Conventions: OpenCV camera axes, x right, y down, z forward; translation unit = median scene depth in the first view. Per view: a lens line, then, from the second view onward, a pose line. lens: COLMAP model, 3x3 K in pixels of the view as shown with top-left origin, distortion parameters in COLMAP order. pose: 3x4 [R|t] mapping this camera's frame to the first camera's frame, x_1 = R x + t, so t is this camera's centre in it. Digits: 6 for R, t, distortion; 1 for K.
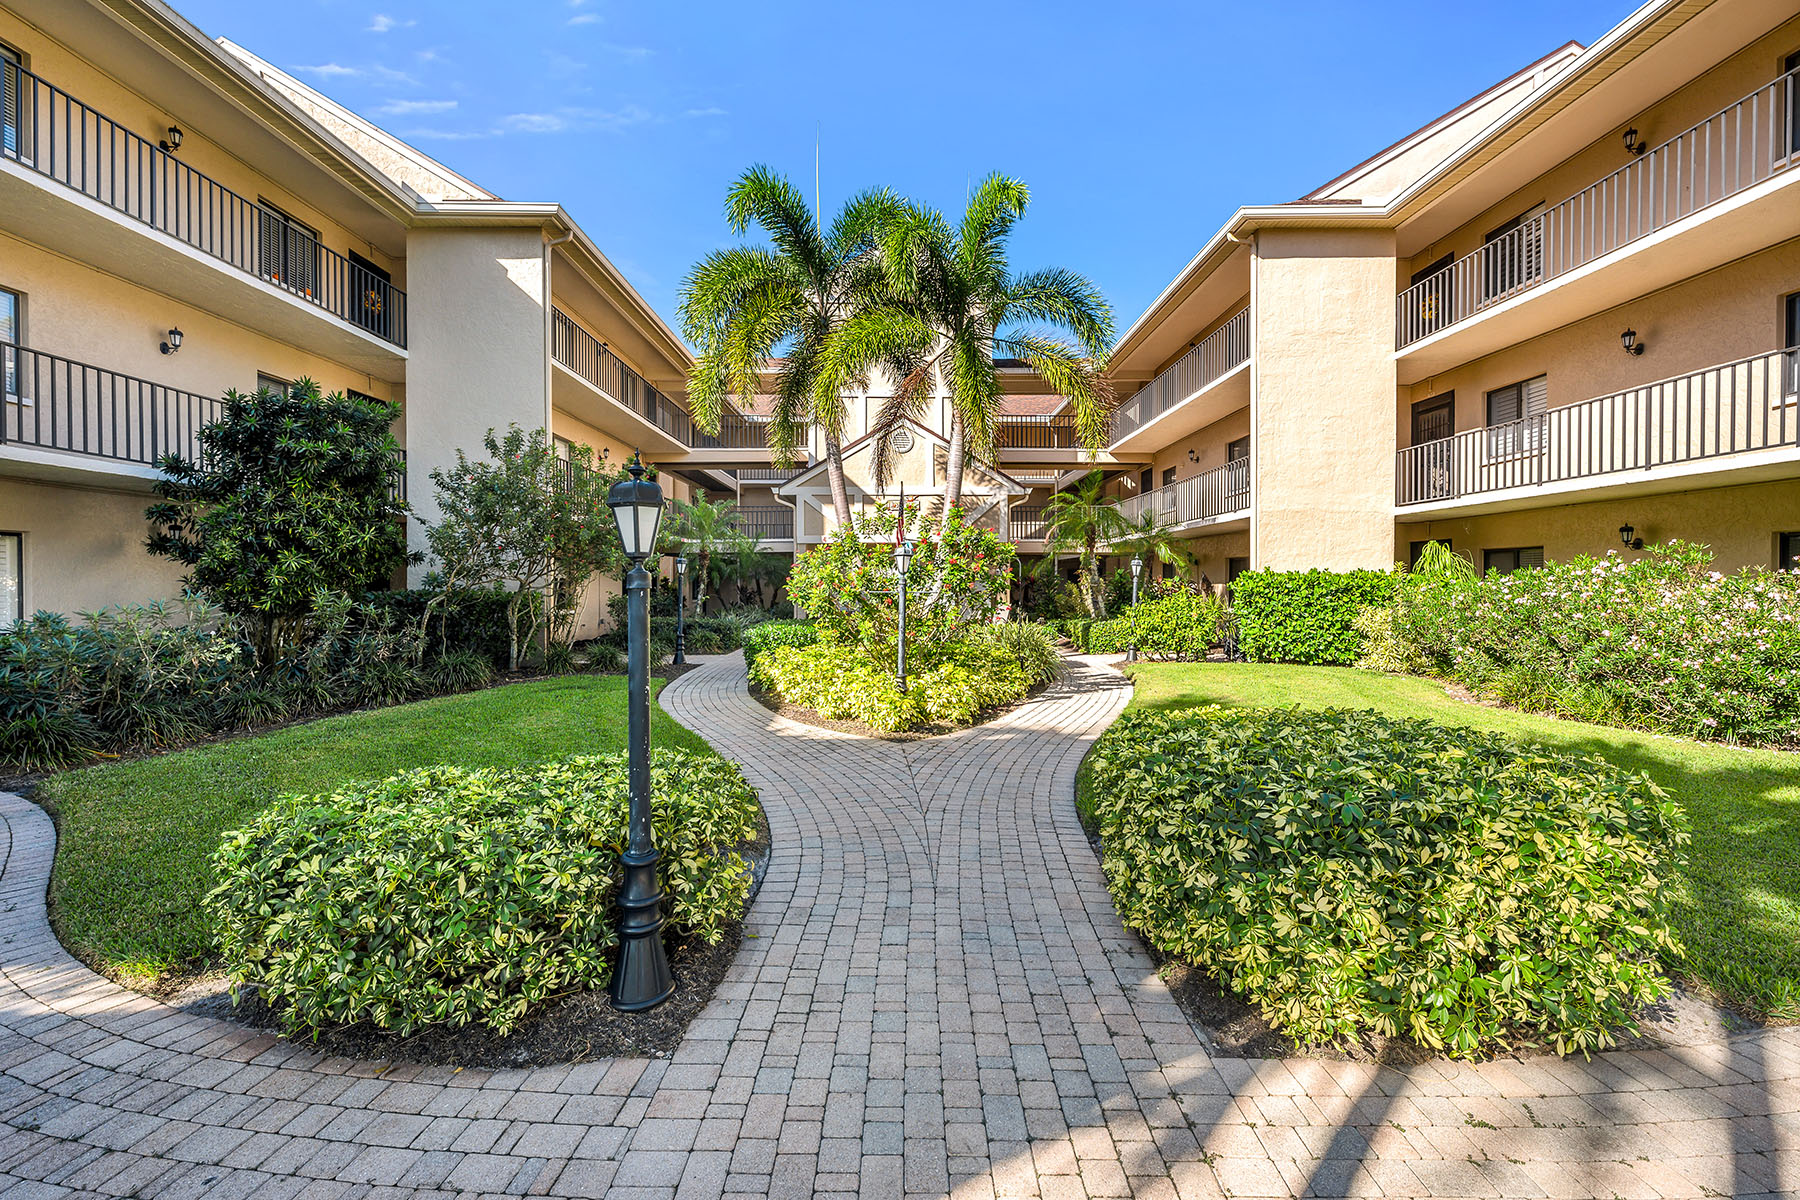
lens RADIAL K [[718.0, 0, 898.7], [0, 718.0, 592.6], [0, 0, 1]] dist [0.000971, 0.000309]
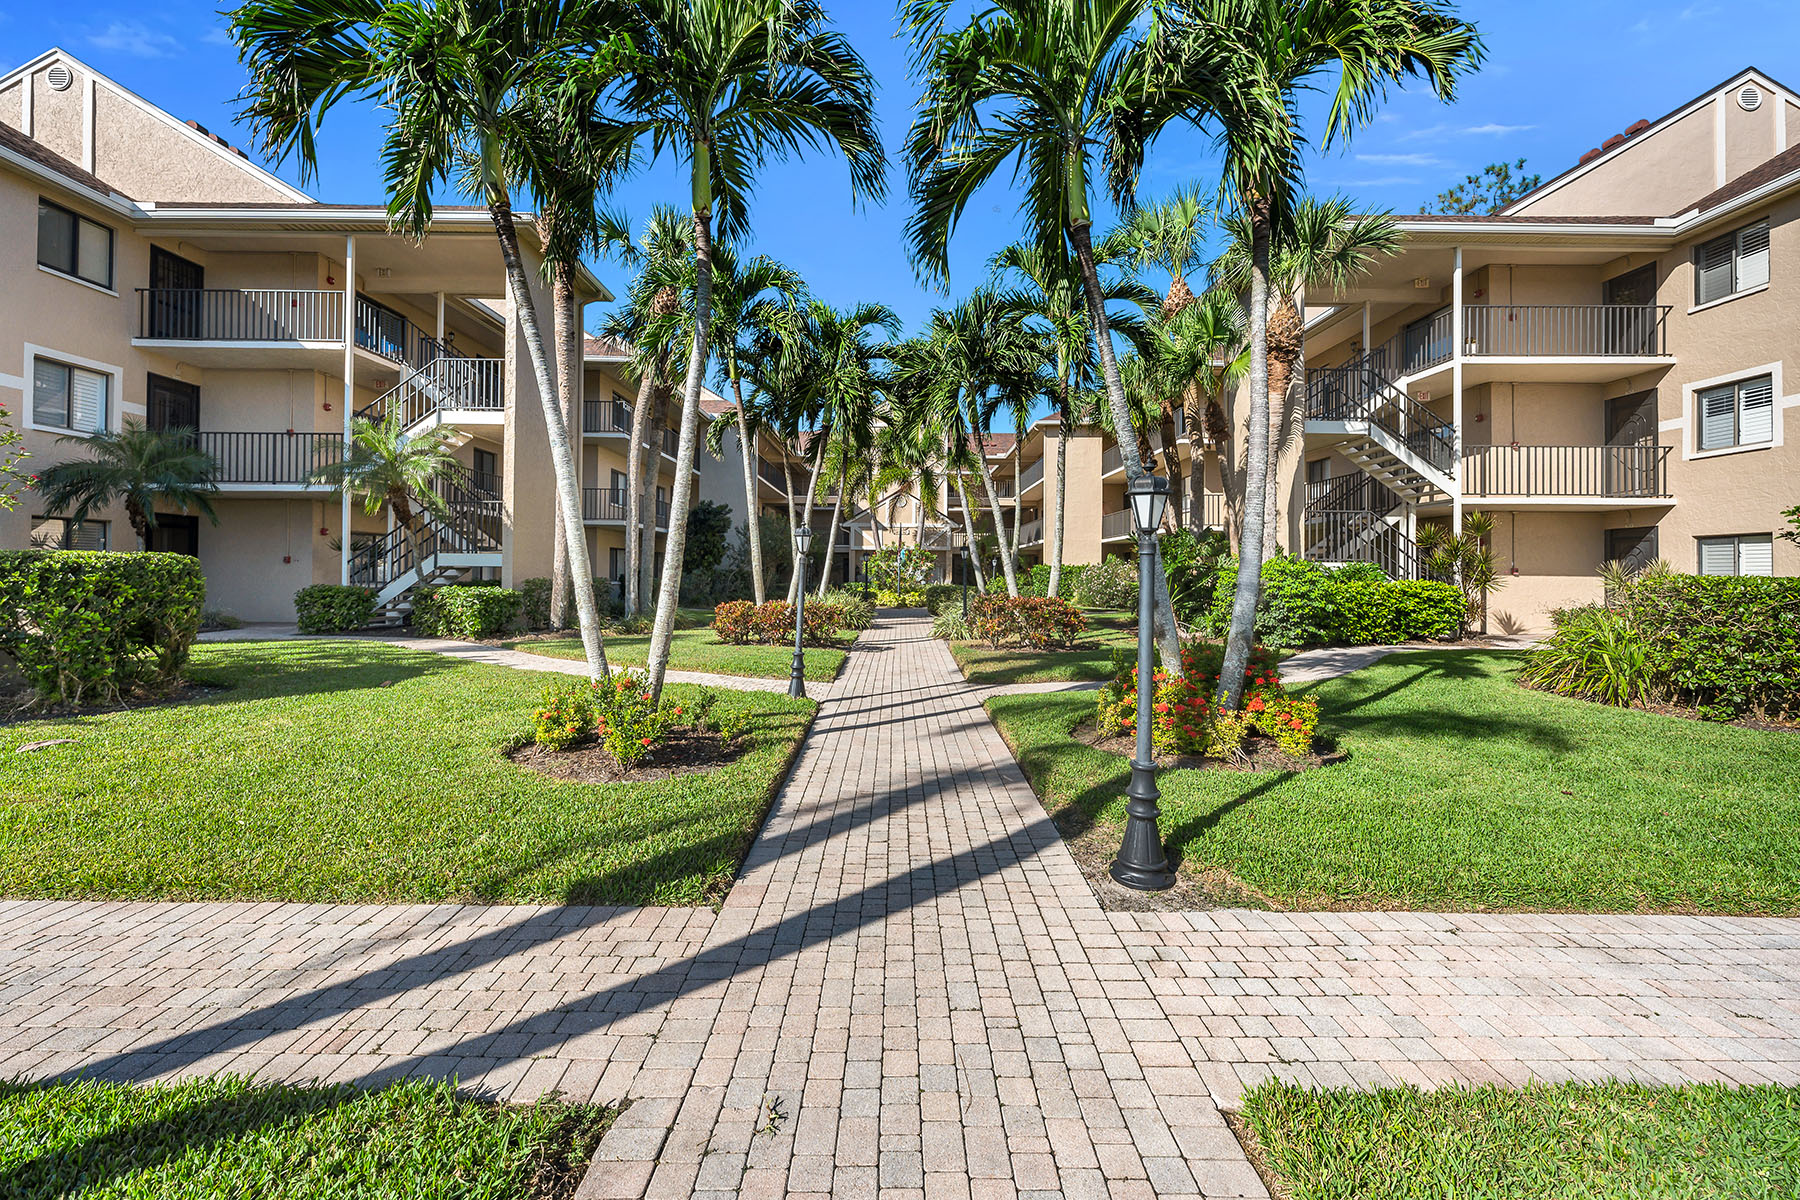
lens RADIAL K [[718.0, 0, 898.7], [0, 718.0, 592.6], [0, 0, 1]] dist [0.000971, 0.000309]
pose [[0.999527, 0.012177, -0.028252, 0.060604], [-0.011907, 0.999882, 0.009683, 0.038655], [0.028367, -0.009342, 0.999554, -1.231705]]
